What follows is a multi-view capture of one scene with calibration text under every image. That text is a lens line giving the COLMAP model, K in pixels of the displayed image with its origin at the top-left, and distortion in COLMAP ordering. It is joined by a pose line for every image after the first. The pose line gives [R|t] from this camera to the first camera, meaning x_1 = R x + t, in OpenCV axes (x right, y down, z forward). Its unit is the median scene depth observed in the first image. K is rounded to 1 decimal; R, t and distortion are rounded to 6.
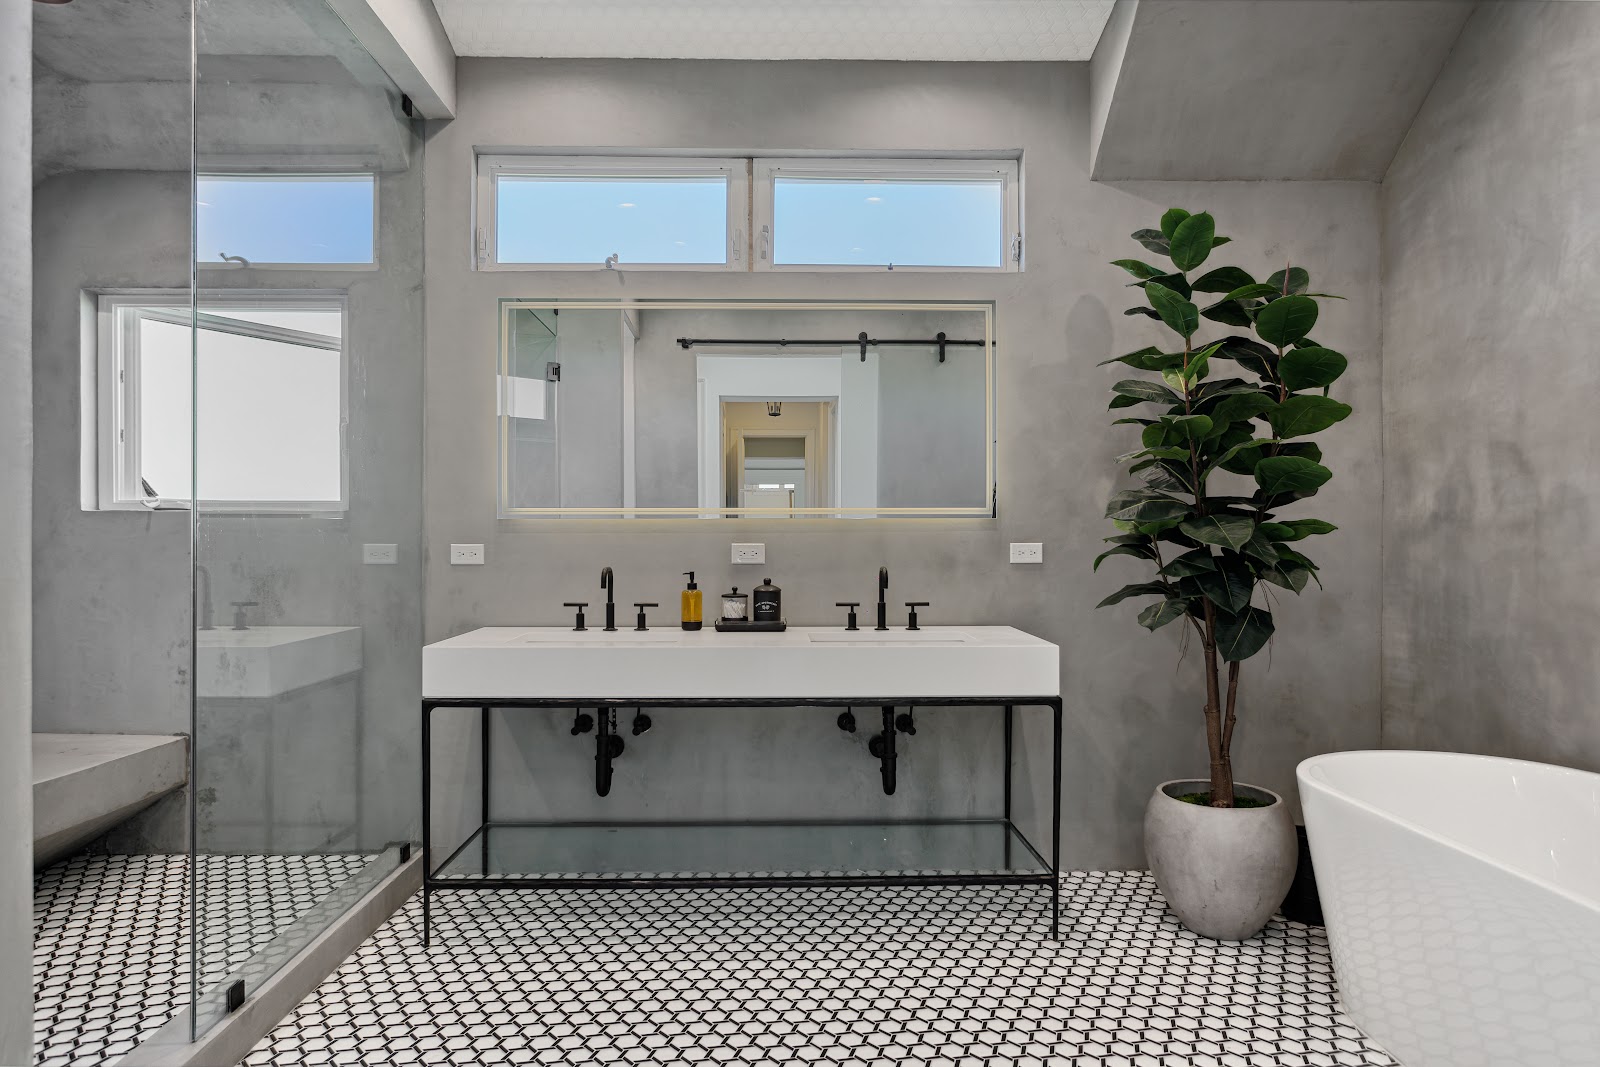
lens RADIAL K [[969.4, 0, 796.5], [0, 969.4, 539.0], [0, 0, 1]] dist [0.003212, 0.003836]
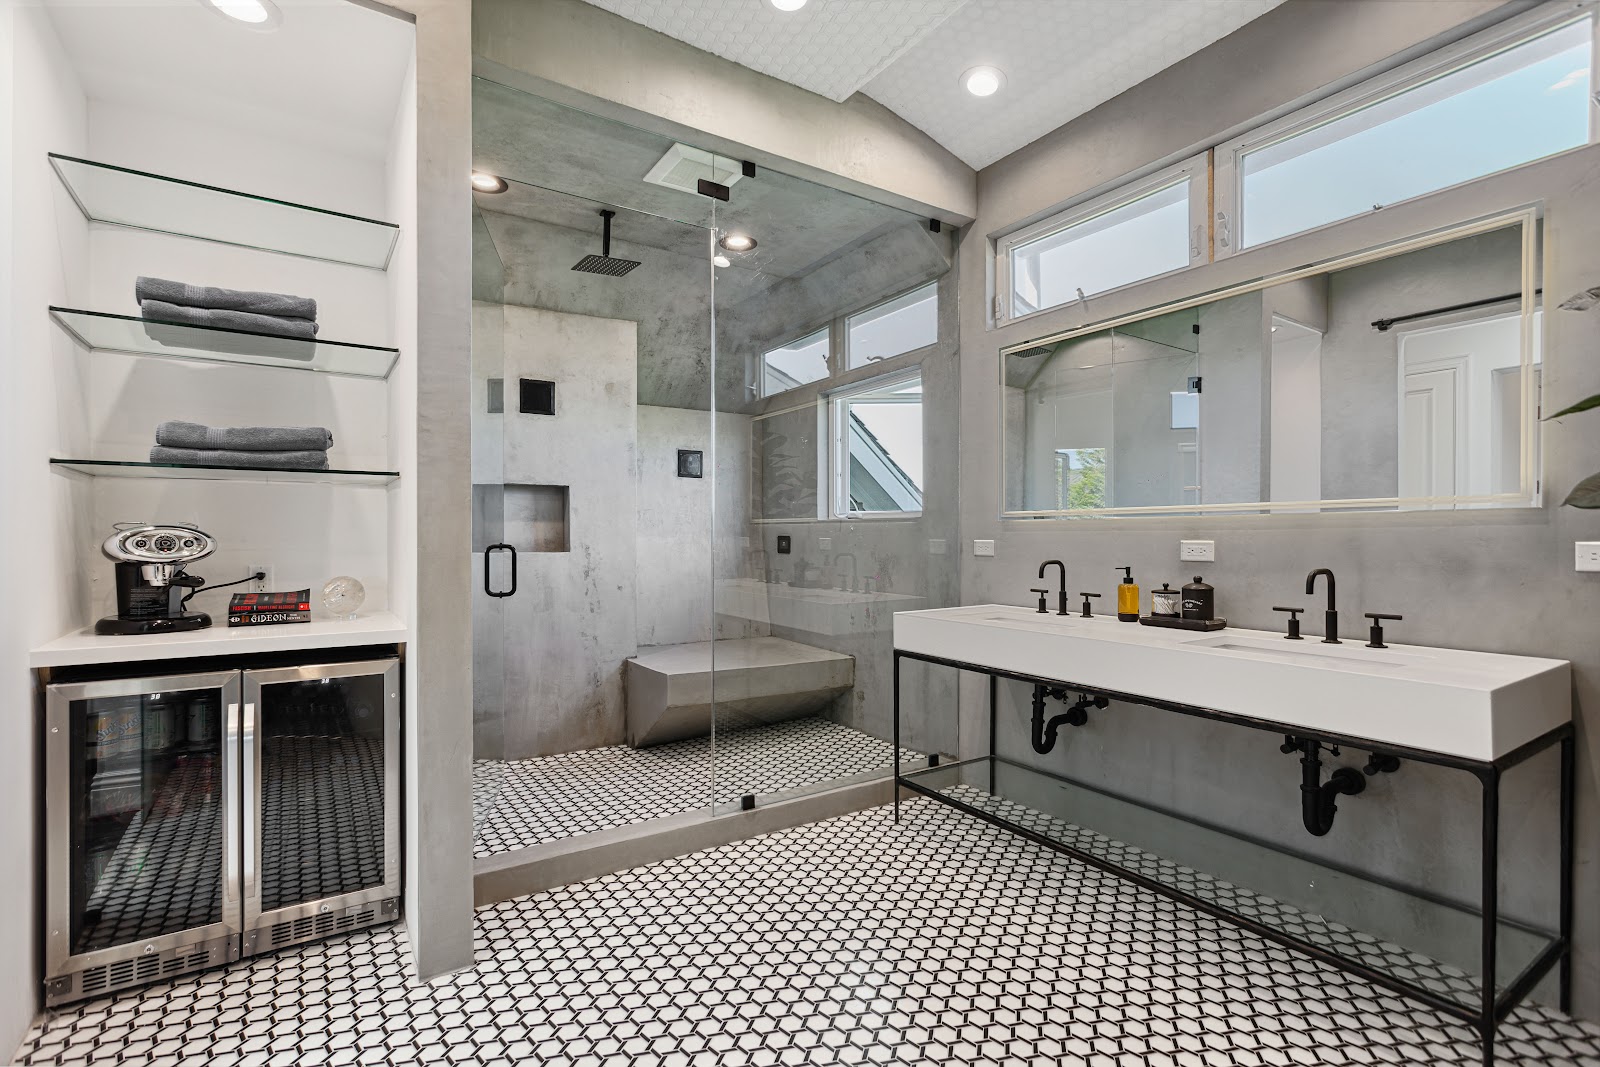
lens RADIAL K [[743.5, 0, 768.3], [0, 743.5, 540.3], [0, 0, 1]] dist [-0.001563, 0.006569]
pose [[0.518553, 0.003271, -0.855039, 0.393664], [0.004250, 0.999970, 0.006403, -0.002494], [0.855035, -0.006954, 0.518524, 0.241025]]
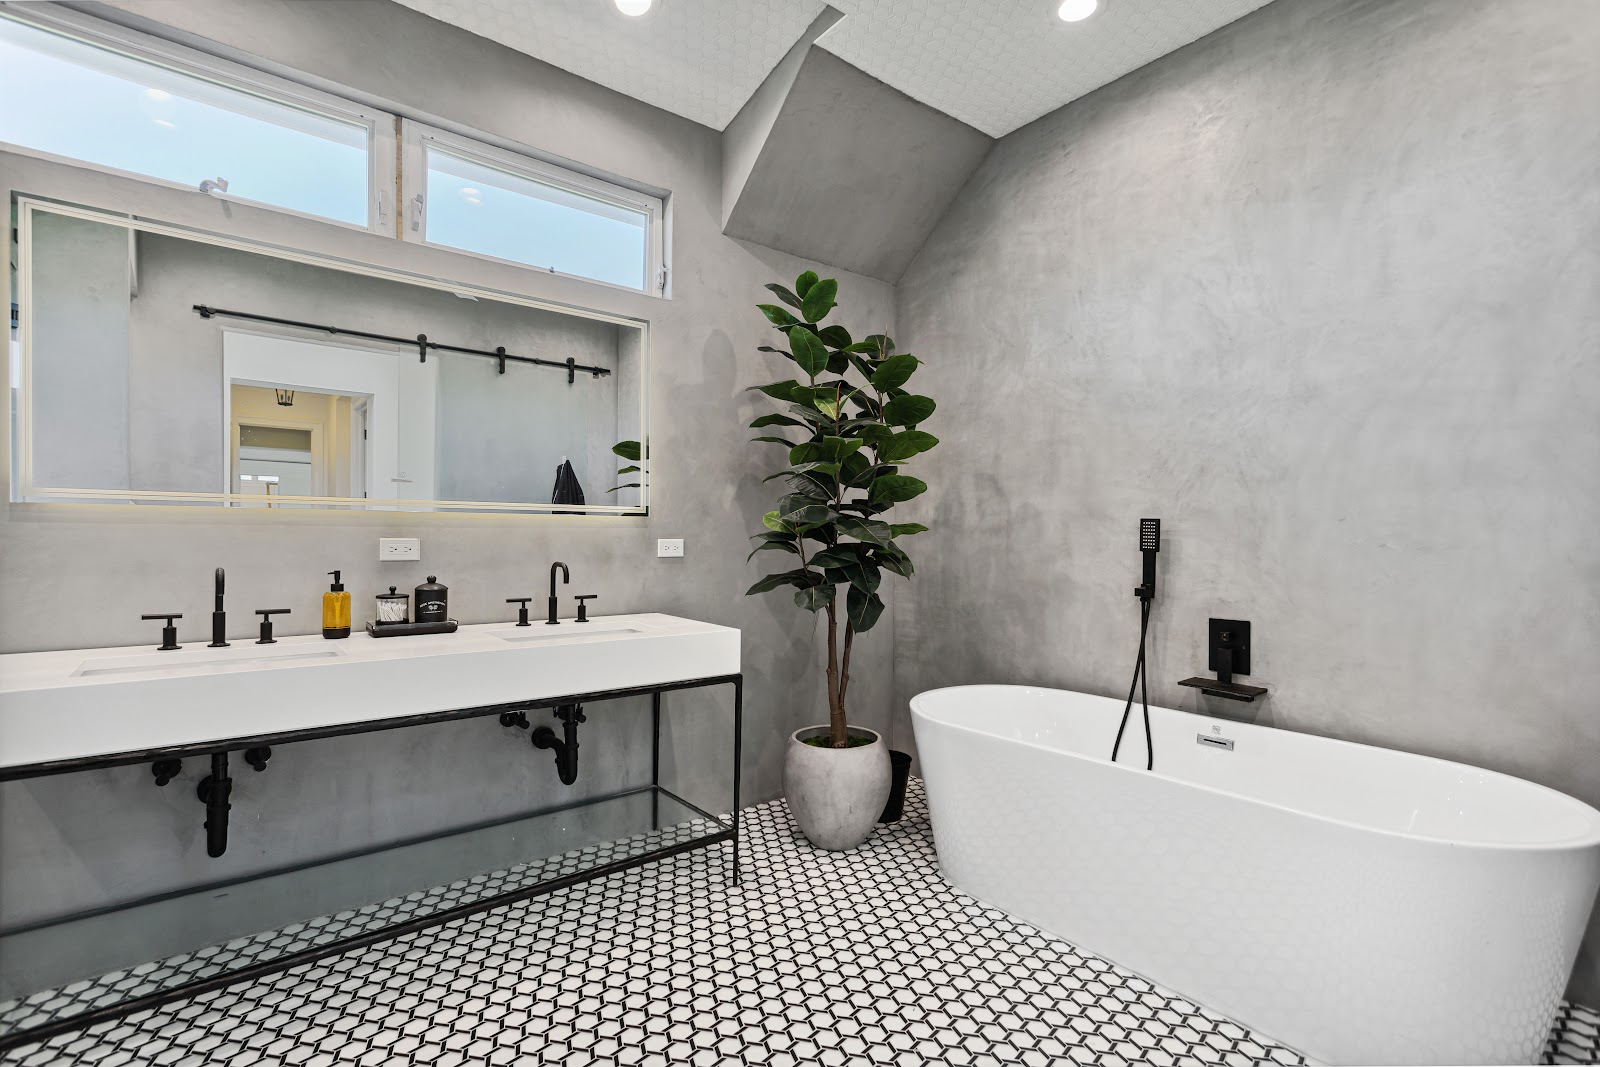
lens RADIAL K [[743.5, 0, 768.3], [0, 743.5, 540.3], [0, 0, 1]] dist [-0.001563, 0.006569]
pose [[0.800167, 0.004007, 0.599764, -0.201524], [-0.009931, 0.999929, 0.006568, -0.001493], [-0.599695, -0.011212, 0.800150, 0.242306]]
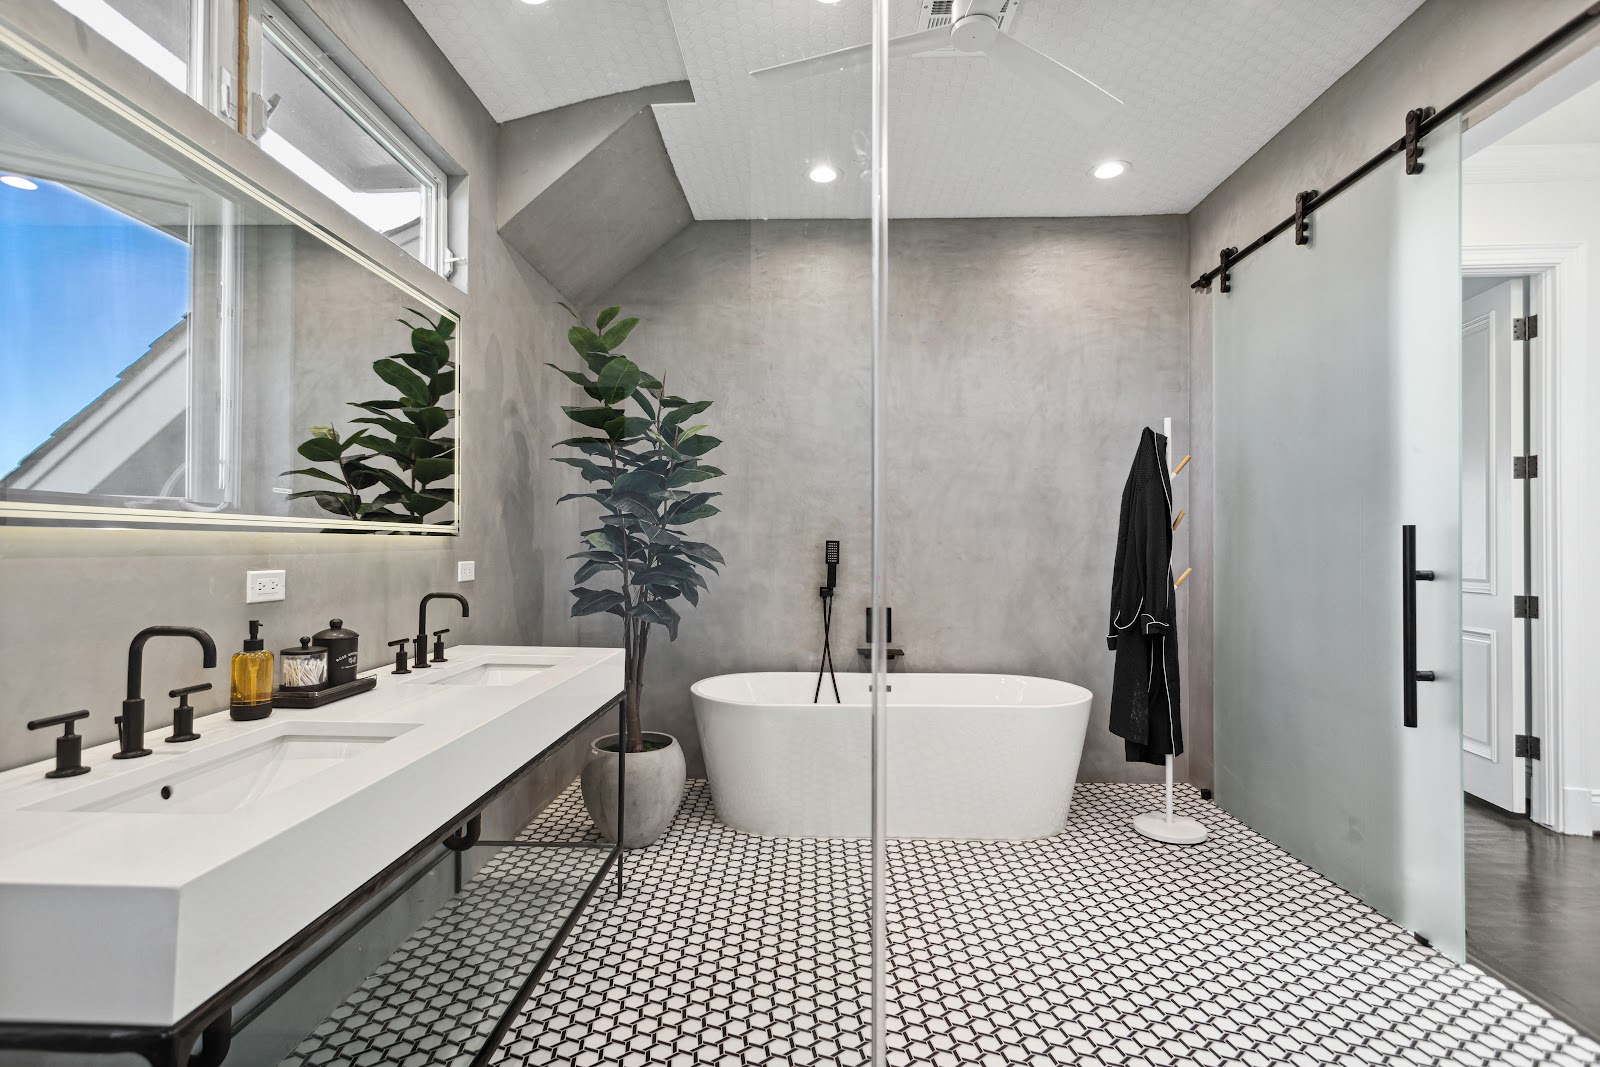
lens RADIAL K [[767.5, 0, 774.5], [0, 767.5, 537.6], [0, 0, 1]] dist [-0.000080, 0.000038]
pose [[0.058053, 0.011135, 0.998251, -0.574436], [-0.006642, 0.999920, -0.010767, -0.015111], [-0.998291, -0.006006, 0.058122, 0.660986]]
